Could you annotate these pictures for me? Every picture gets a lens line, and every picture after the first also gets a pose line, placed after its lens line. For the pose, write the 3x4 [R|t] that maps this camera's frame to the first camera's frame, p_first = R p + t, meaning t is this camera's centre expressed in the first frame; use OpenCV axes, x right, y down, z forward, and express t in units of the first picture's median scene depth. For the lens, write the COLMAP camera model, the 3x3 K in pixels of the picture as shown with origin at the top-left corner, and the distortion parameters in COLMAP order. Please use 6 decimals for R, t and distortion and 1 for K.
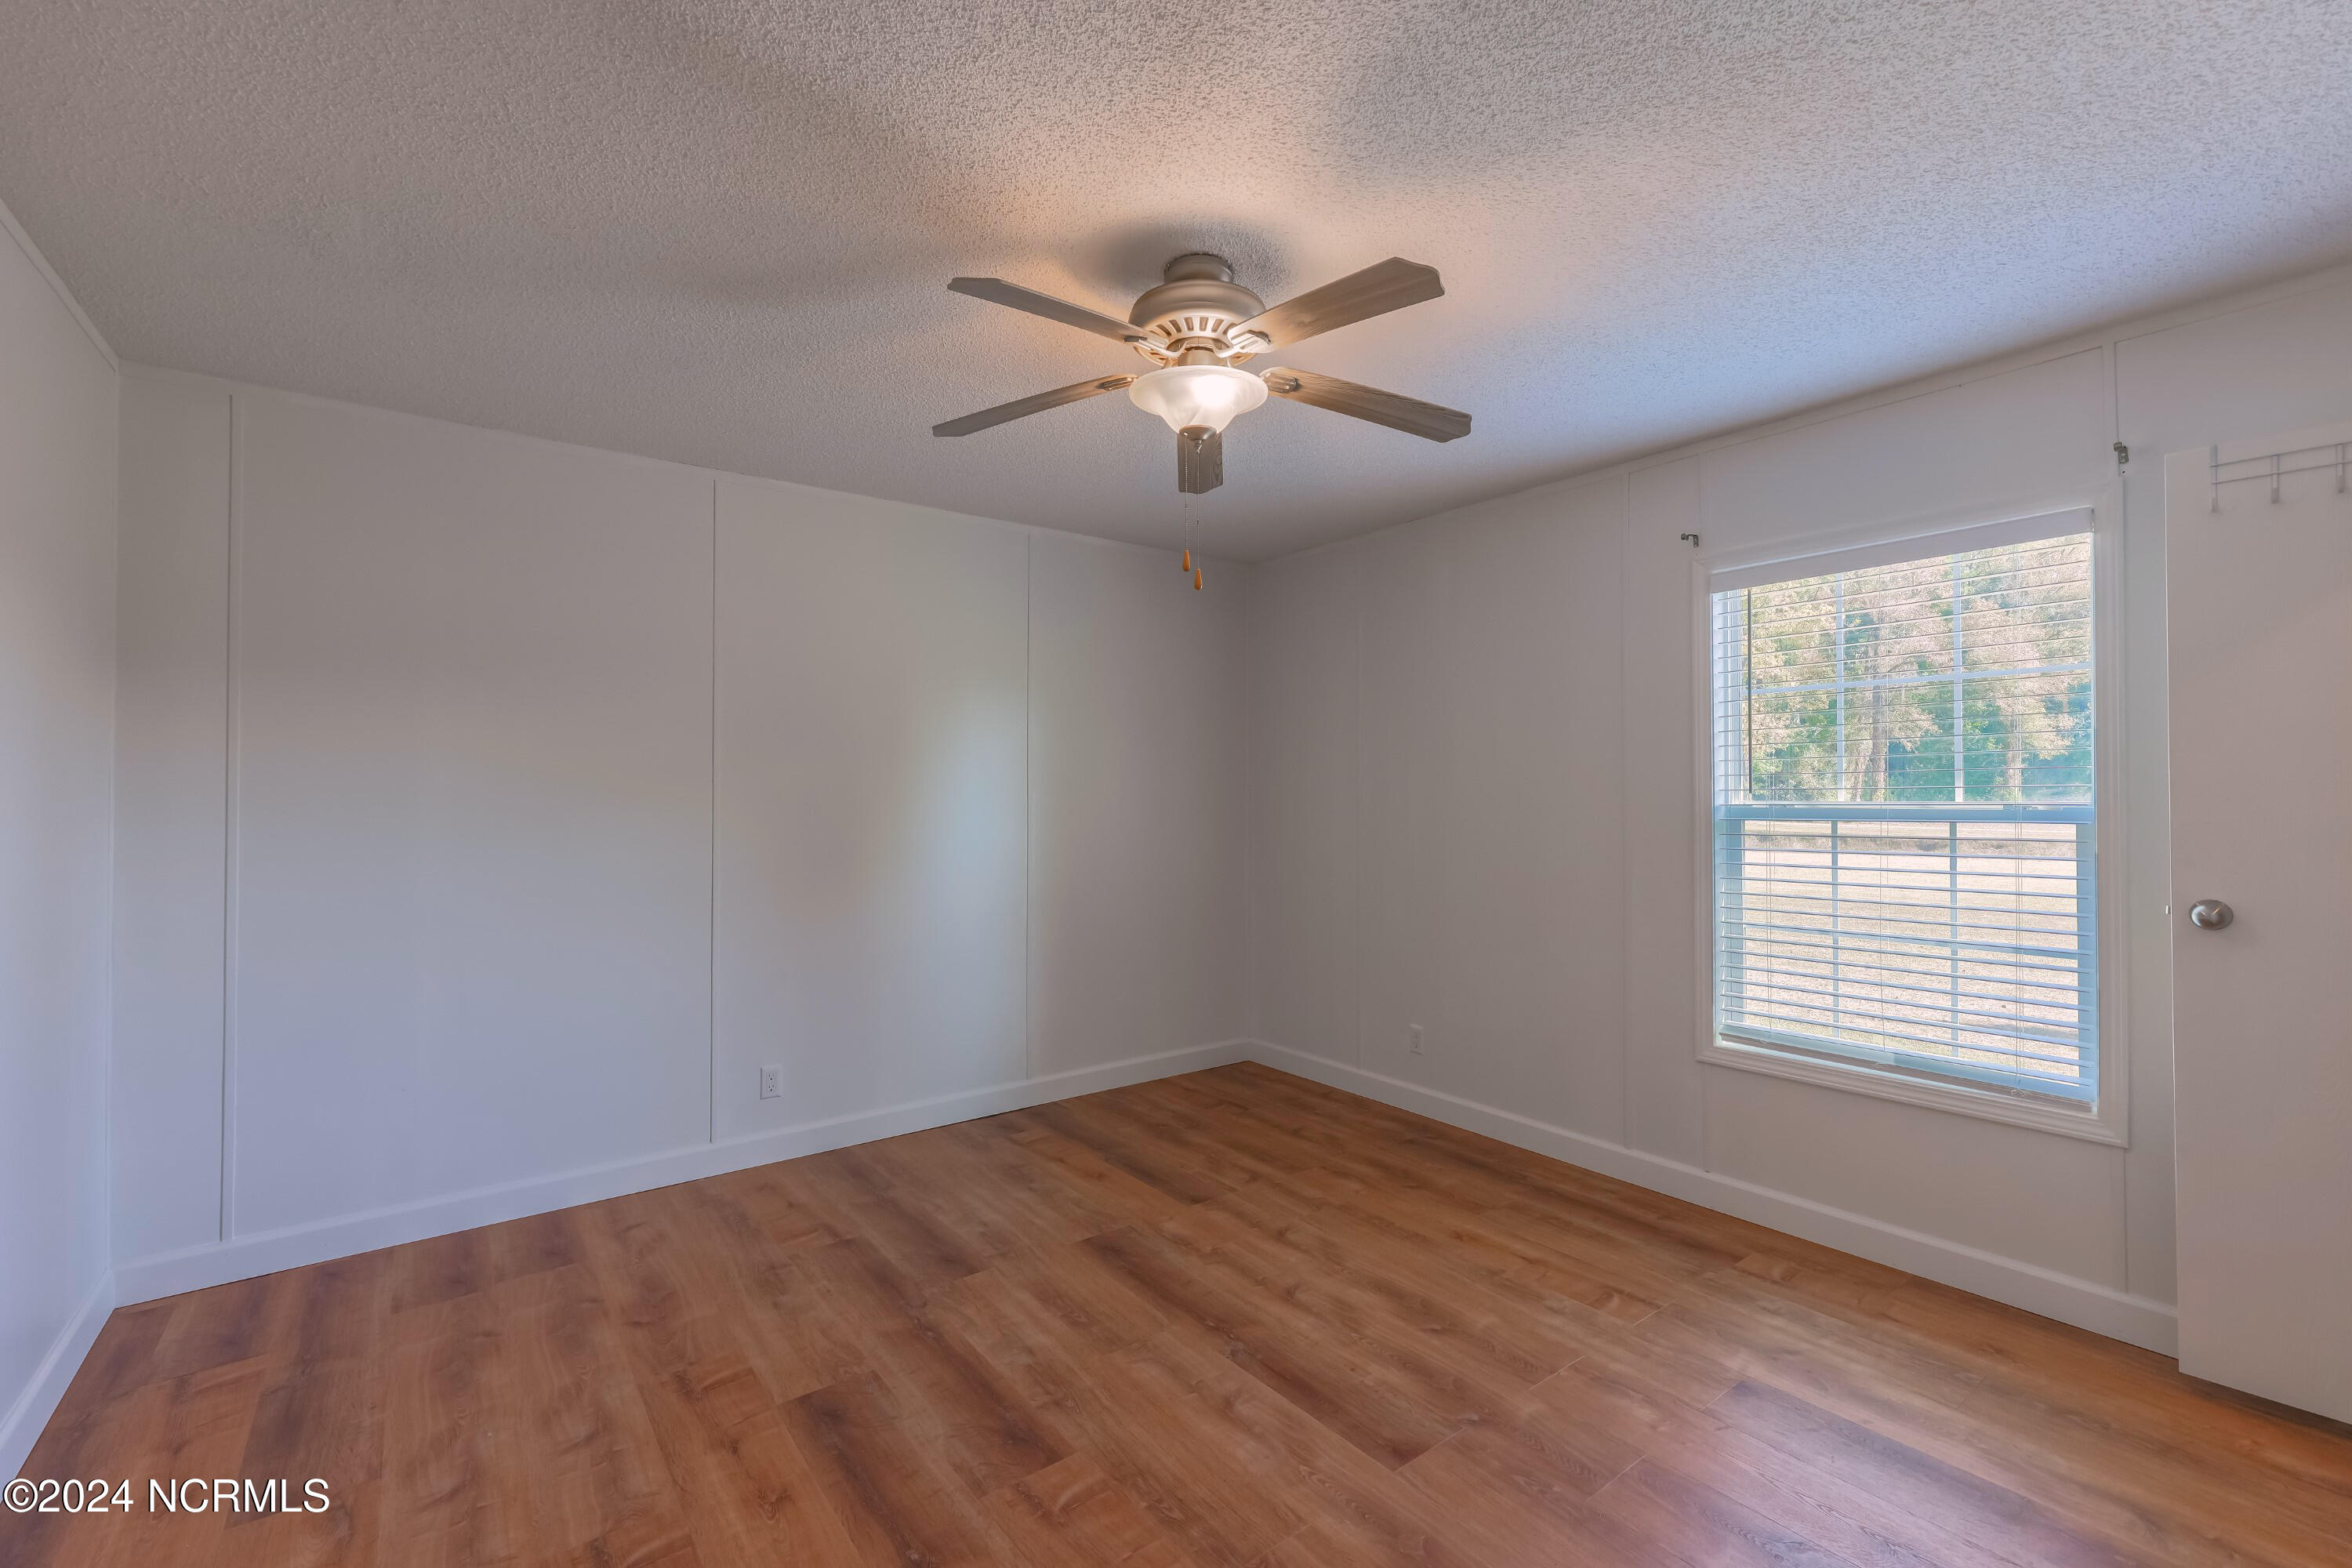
lens RADIAL K [[975.2, 0, 1195.8], [0, 975.2, 770.3], [0, 0, 1]] dist [0.004378, -0.000015]
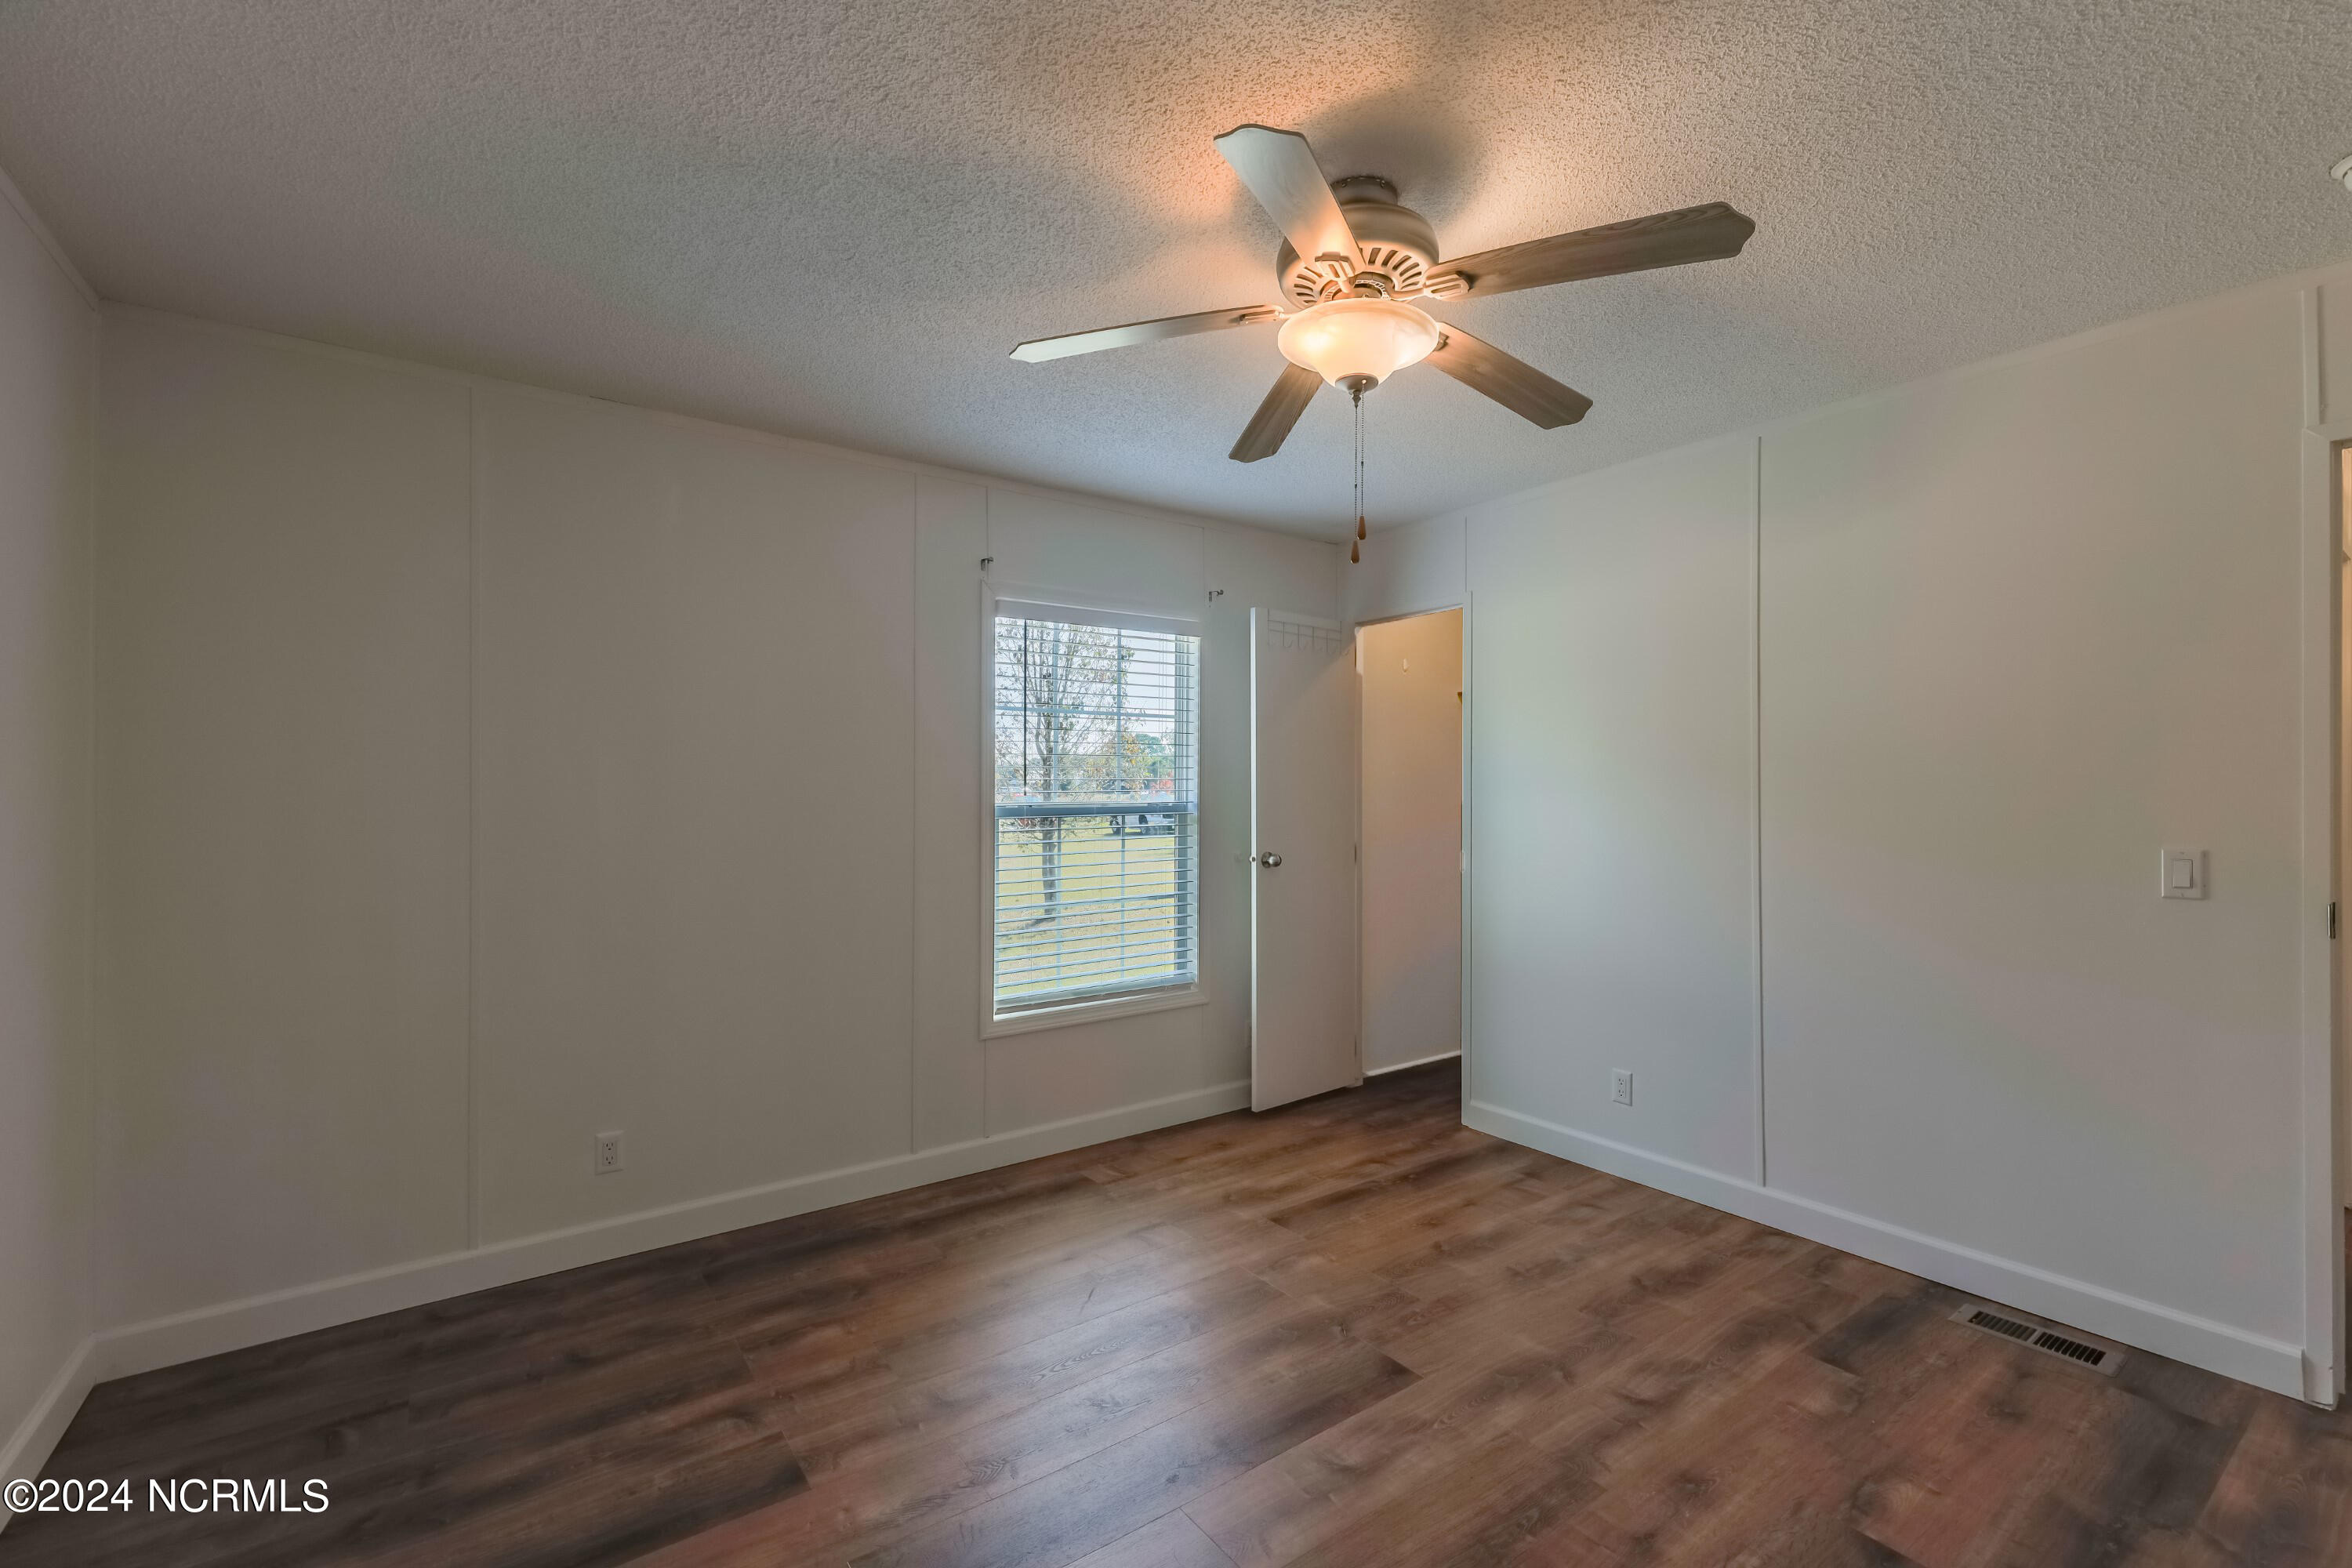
lens RADIAL K [[975.2, 0, 1191.1], [0, 975.2, 785.0], [0, 0, 1]] dist [0.004378, -0.000015]
pose [[0.055247, 0.012520, 0.998394, -0.574395], [-0.021472, 0.999705, -0.011348, 0.019450], [-0.998242, -0.020810, 0.055500, 0.718878]]
